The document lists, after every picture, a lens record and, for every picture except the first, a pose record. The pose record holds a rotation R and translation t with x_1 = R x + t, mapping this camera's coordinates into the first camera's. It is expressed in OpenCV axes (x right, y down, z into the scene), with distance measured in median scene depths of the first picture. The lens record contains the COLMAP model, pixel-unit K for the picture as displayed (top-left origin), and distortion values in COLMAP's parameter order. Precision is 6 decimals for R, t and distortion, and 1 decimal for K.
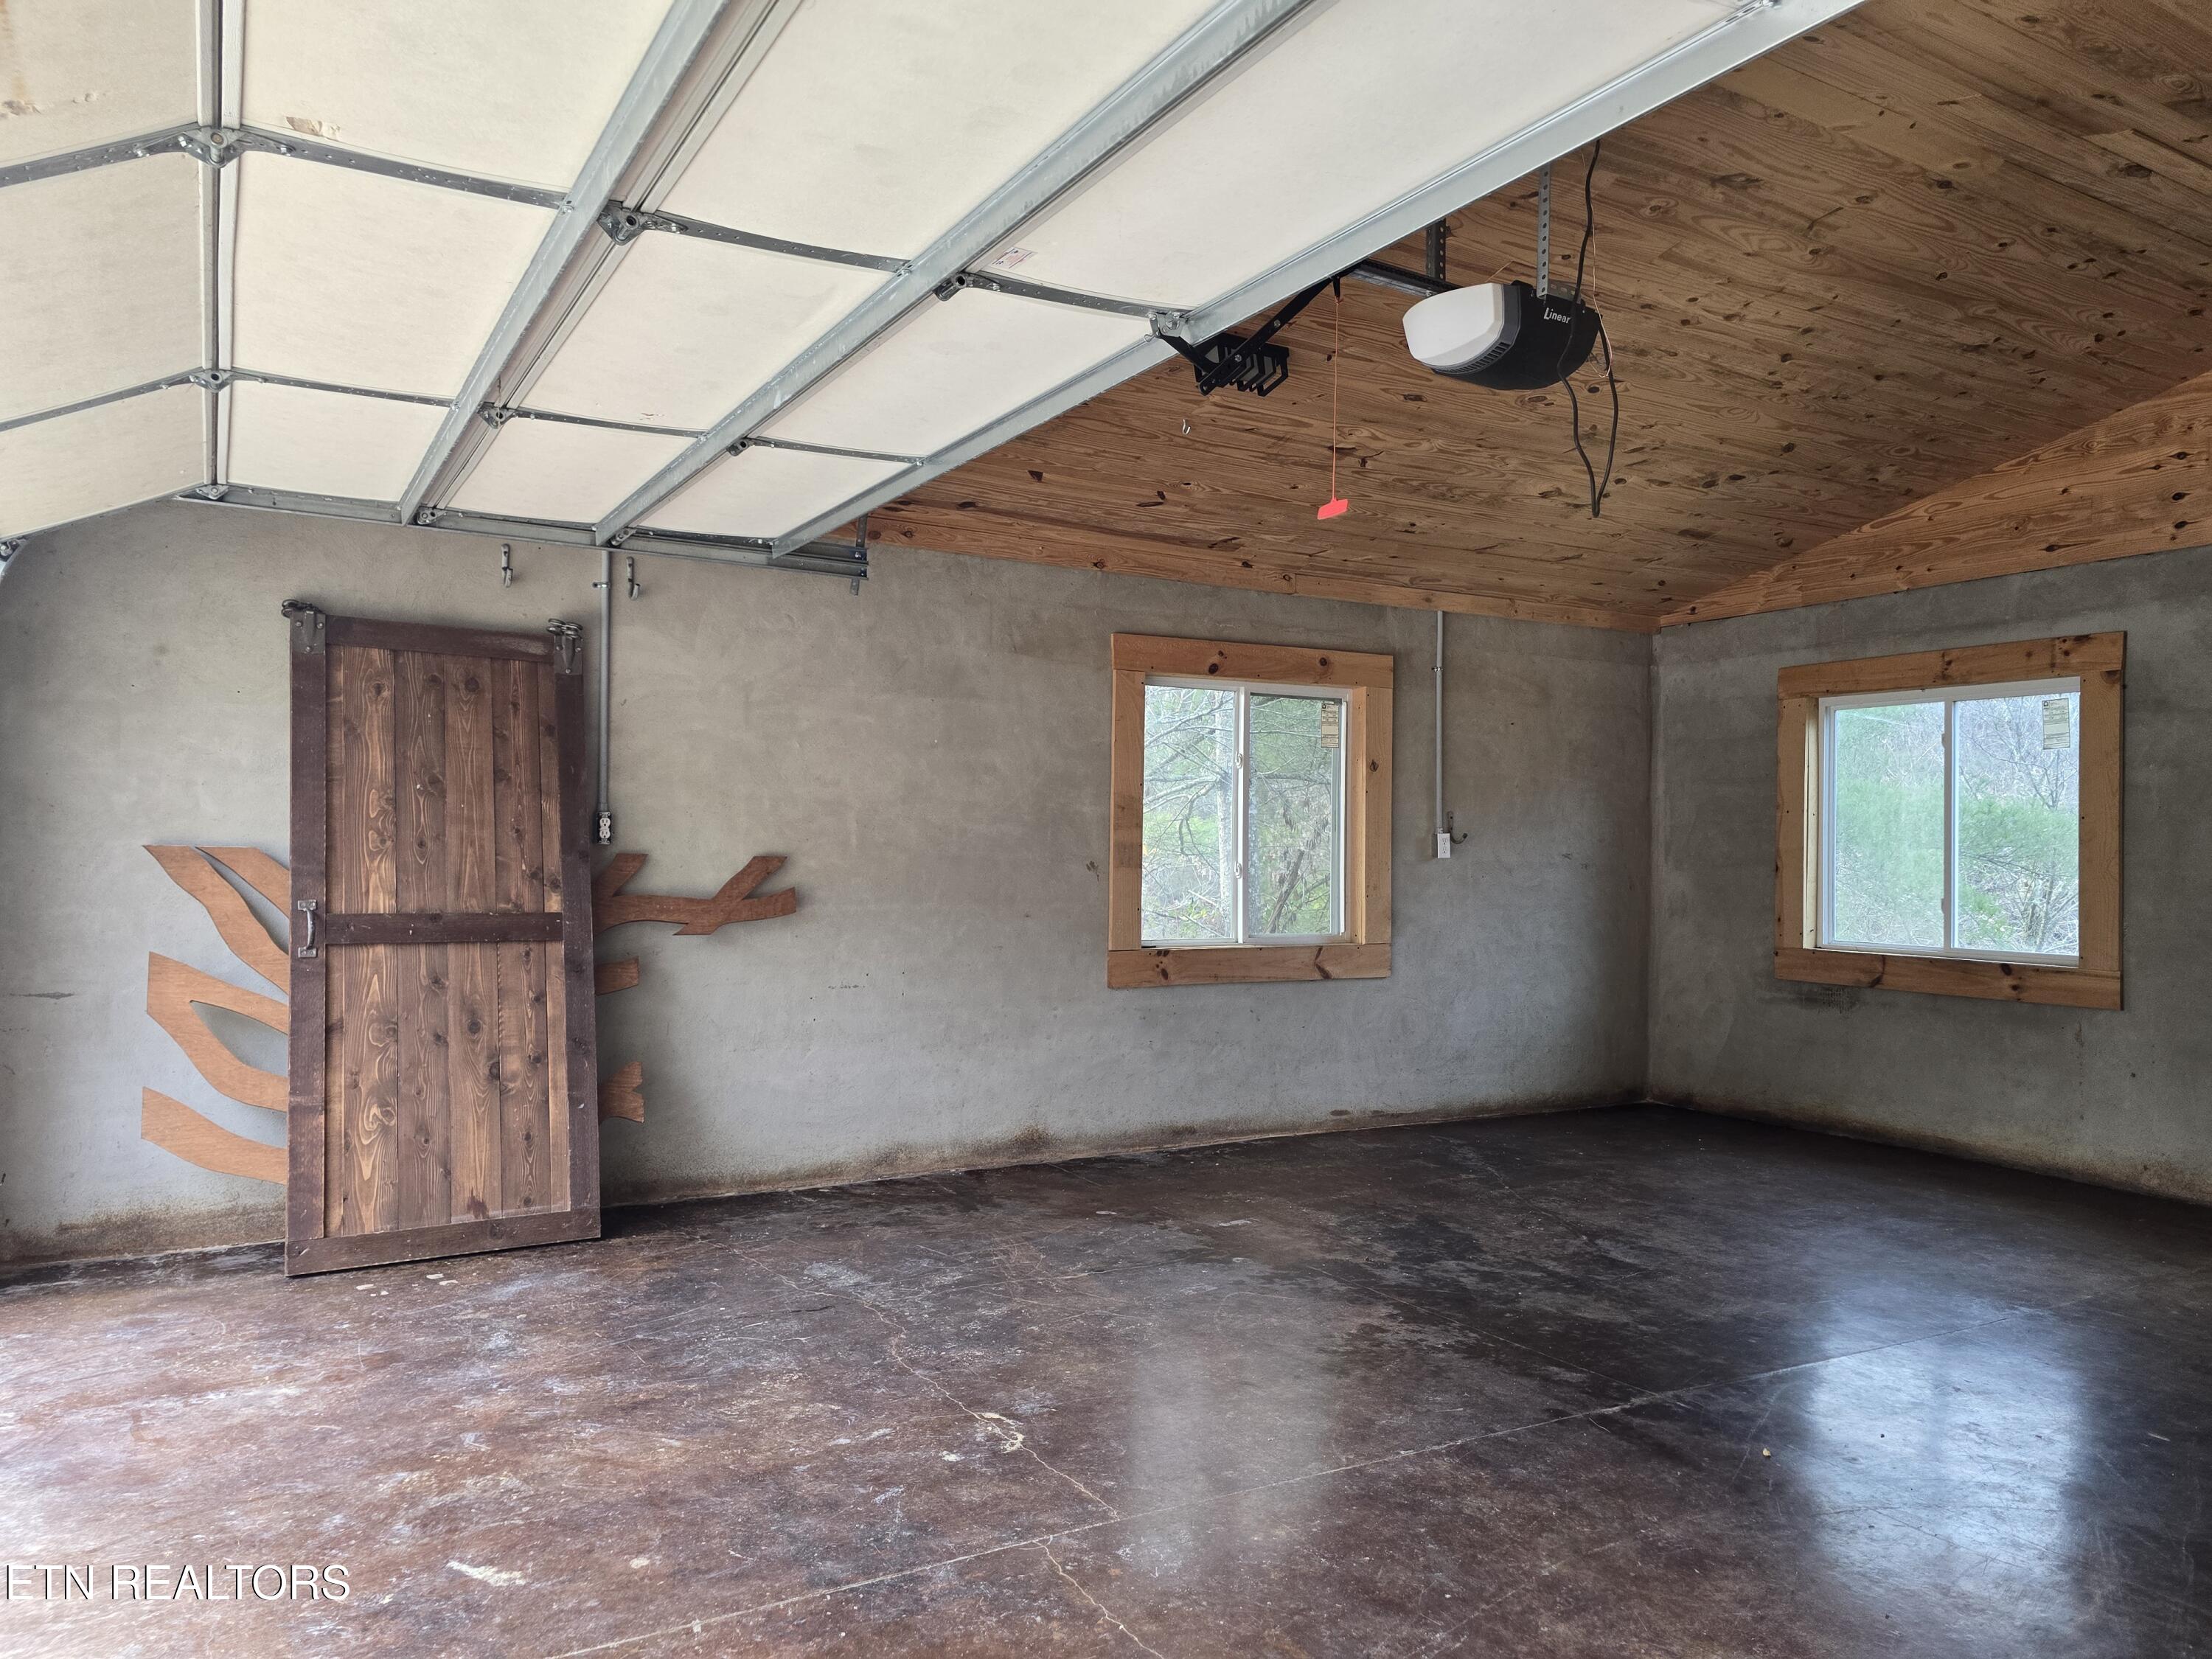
lens RADIAL K [[1498.8, 0, 1096.0], [0, 1498.8, 850.4], [0, 0, 1]] dist [0.072089, -0.058214]
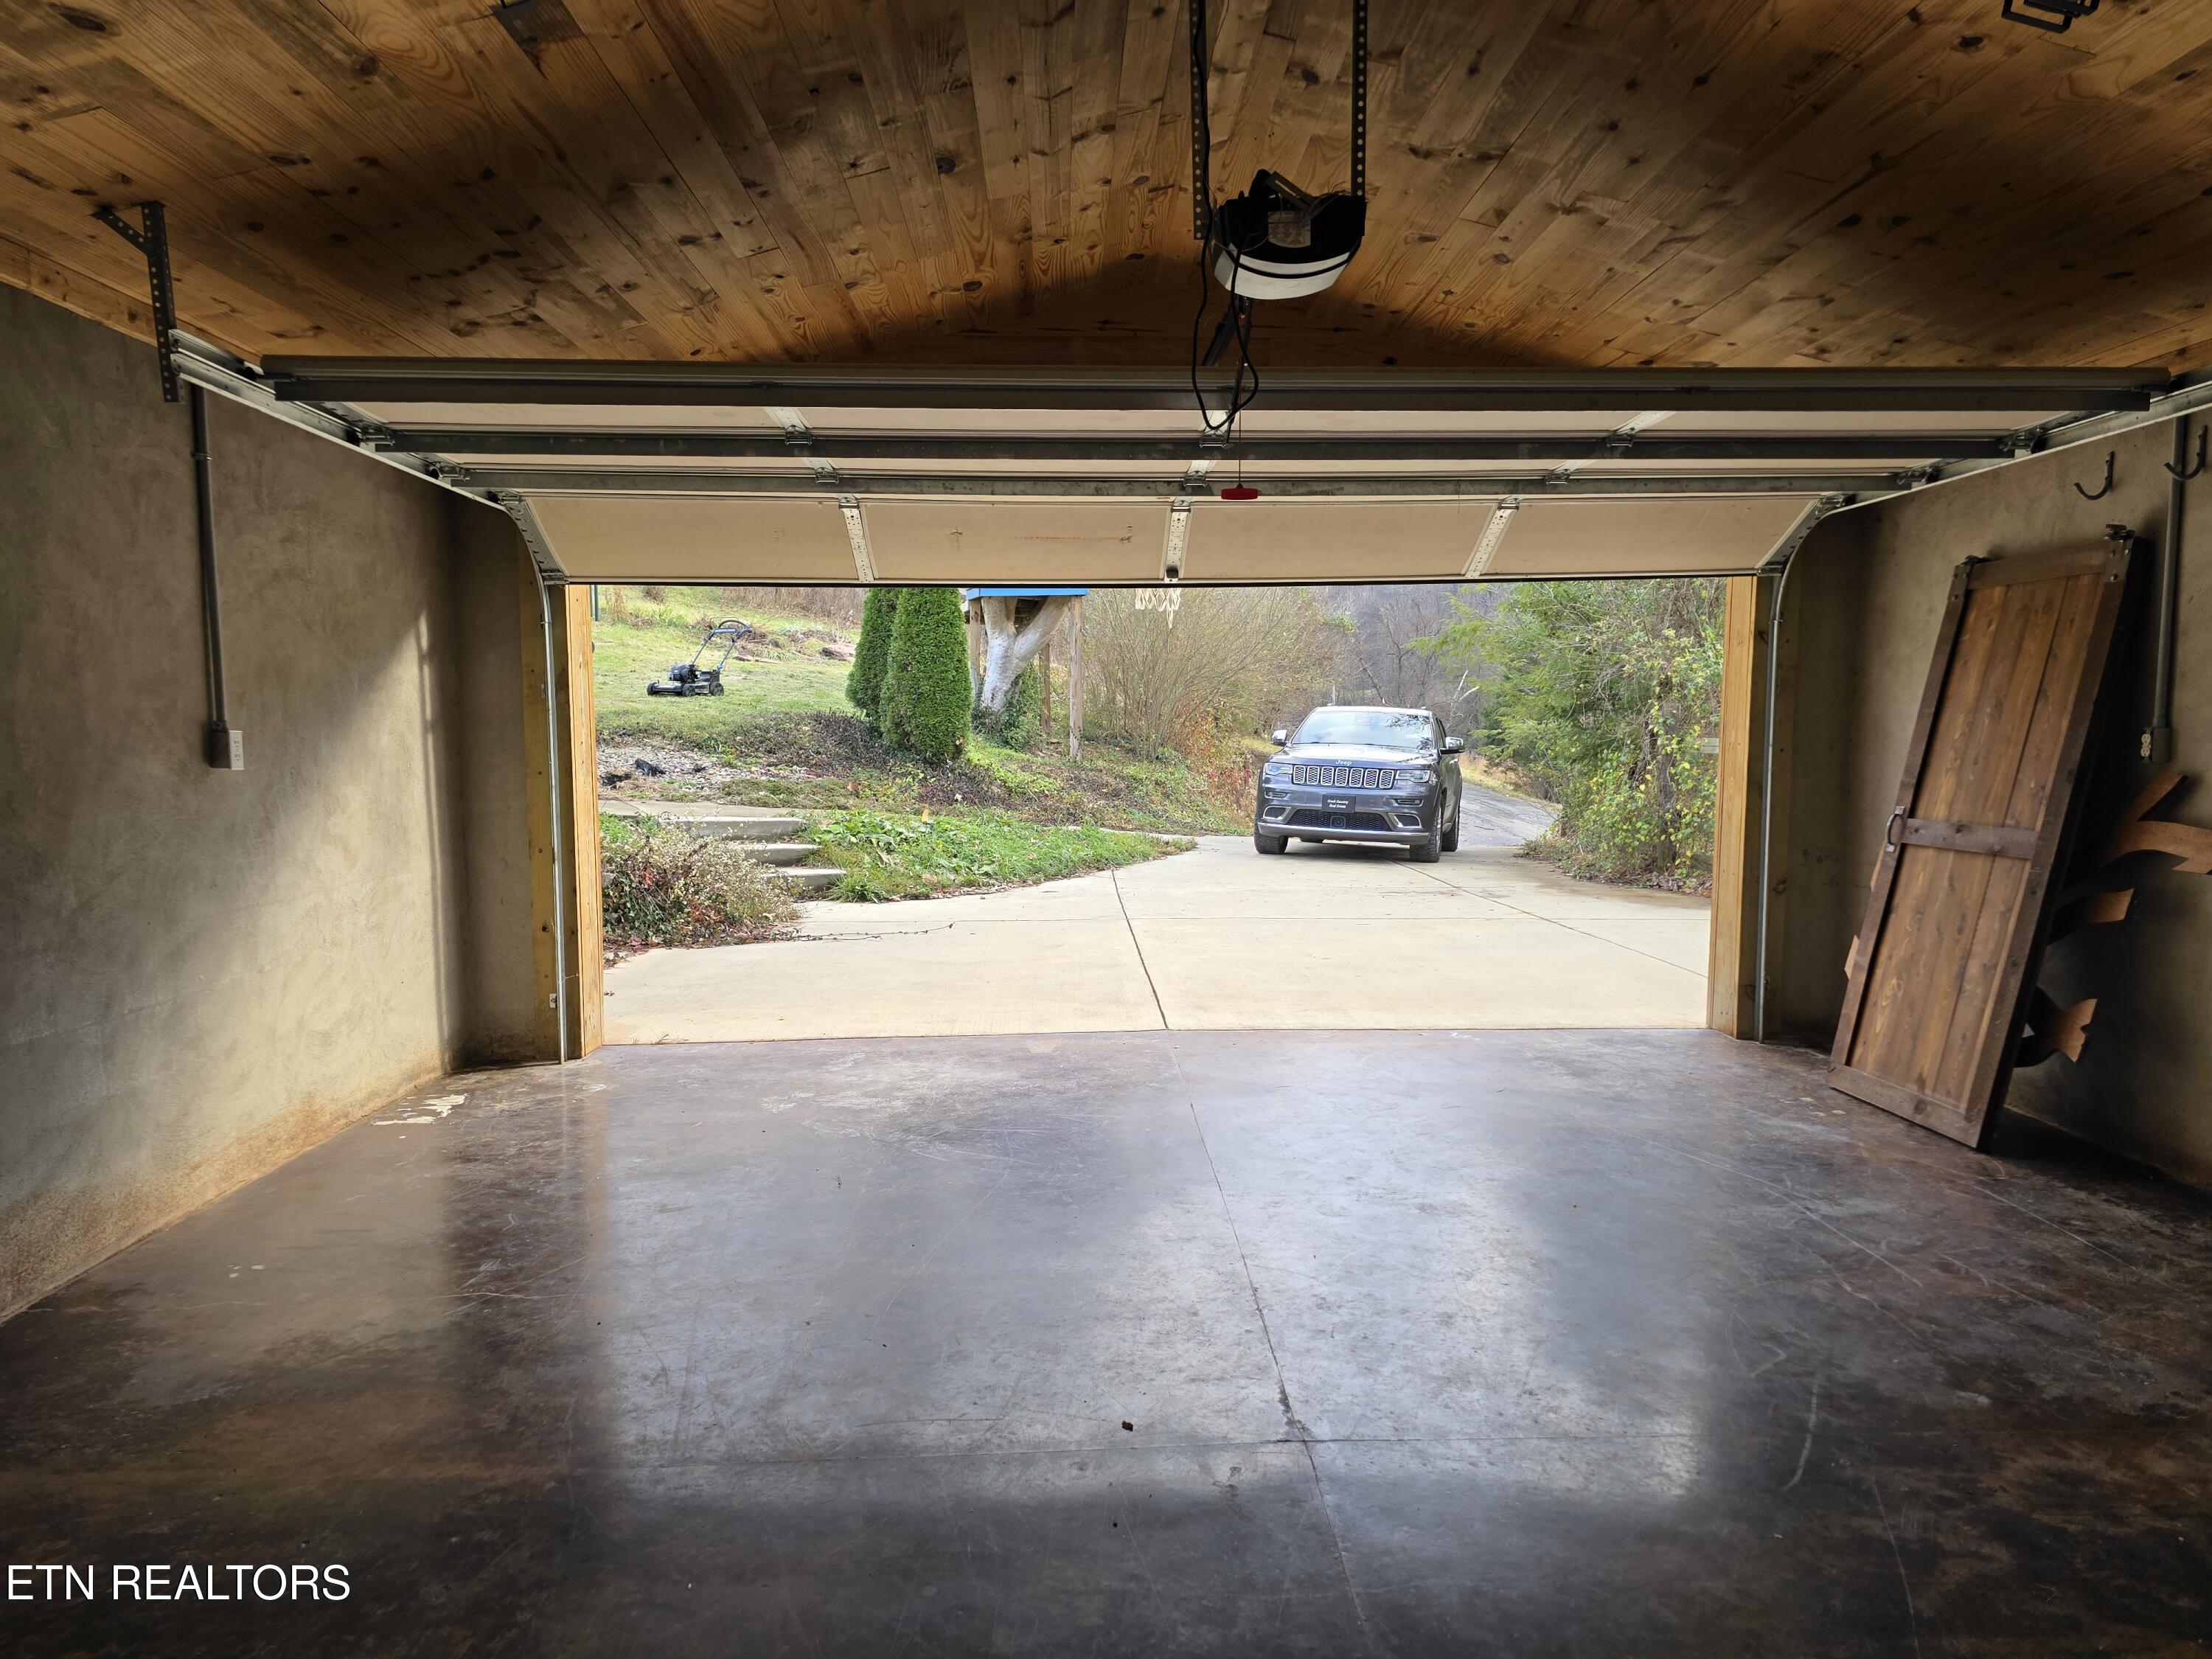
lens RADIAL K [[1498.8, 0, 1096.0], [0, 1498.8, 850.4], [0, 0, 1]] dist [0.072089, -0.058214]
pose [[-0.482790, 0.057027, -0.873877, 0.850308], [-0.004092, 0.997720, 0.067369, -0.011700], [0.875726, 0.036101, -0.481456, 0.972588]]
